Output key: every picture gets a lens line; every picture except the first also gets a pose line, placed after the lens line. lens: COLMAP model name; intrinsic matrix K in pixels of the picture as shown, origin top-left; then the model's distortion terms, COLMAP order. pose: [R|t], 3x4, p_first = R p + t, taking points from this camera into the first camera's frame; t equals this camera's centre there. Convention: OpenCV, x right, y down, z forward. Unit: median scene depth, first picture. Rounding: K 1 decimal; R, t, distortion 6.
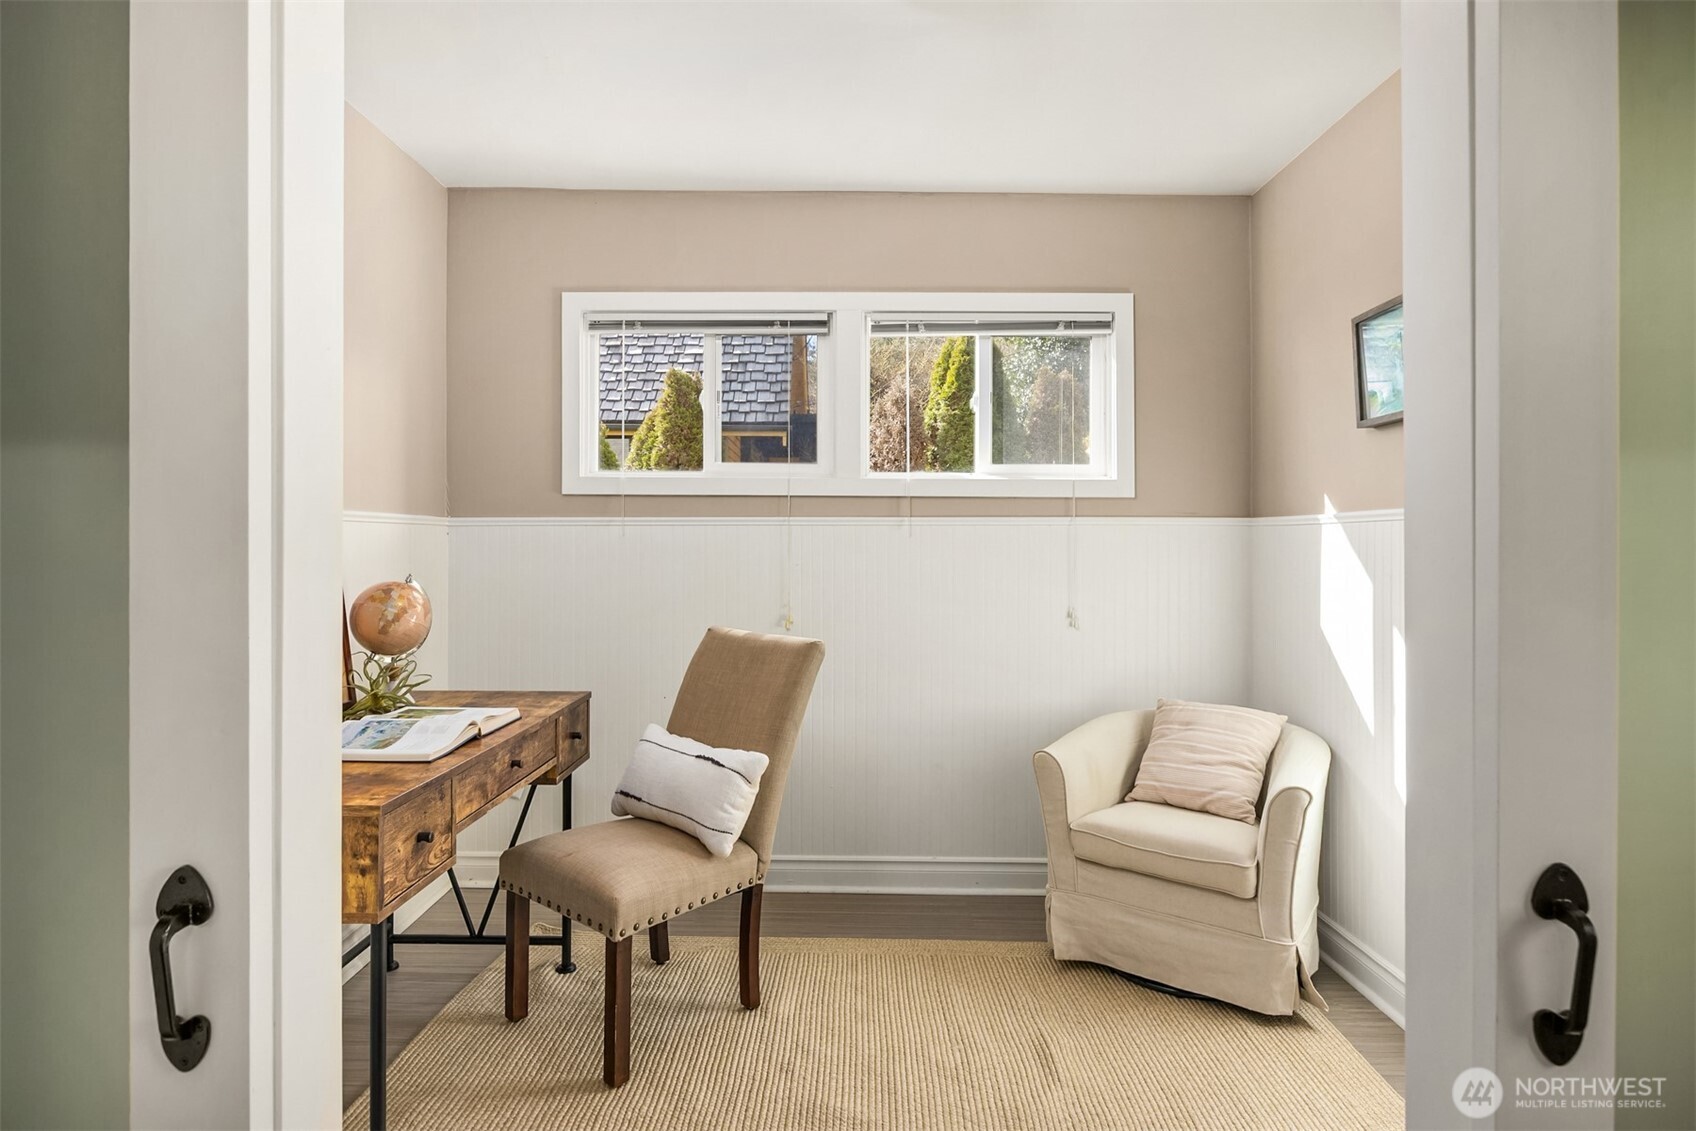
lens RADIAL K [[904.1, 0, 848.5], [0, 904.1, 536.0], [0, 0, 1]] dist [0.000339, 0.000252]
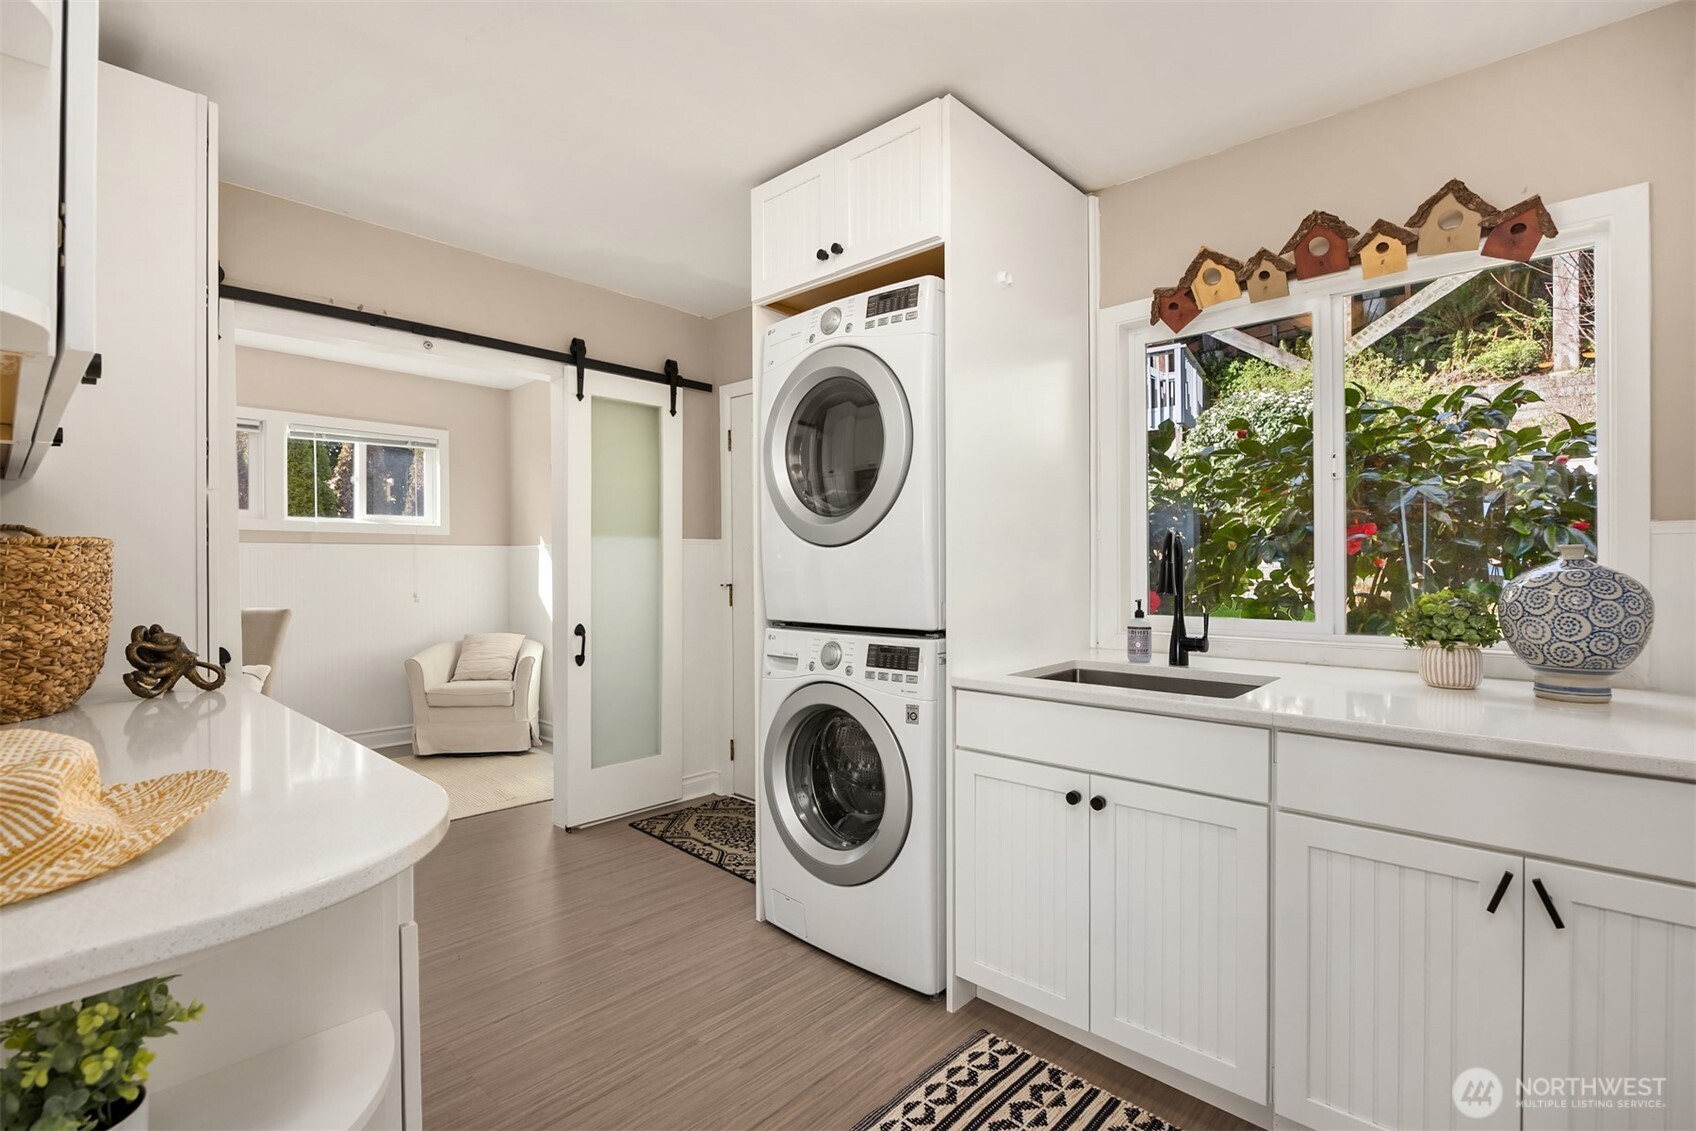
lens RADIAL K [[831.4, 0, 848.0], [0, 831.4, 565.5], [0, 0, 1]] dist [0.002567, -0.009973]
pose [[0.687180, -0.008108, 0.726442, -0.449293], [0.003567, 0.999963, 0.007787, 0.014247], [-0.726478, -0.002759, 0.687184, -0.968943]]
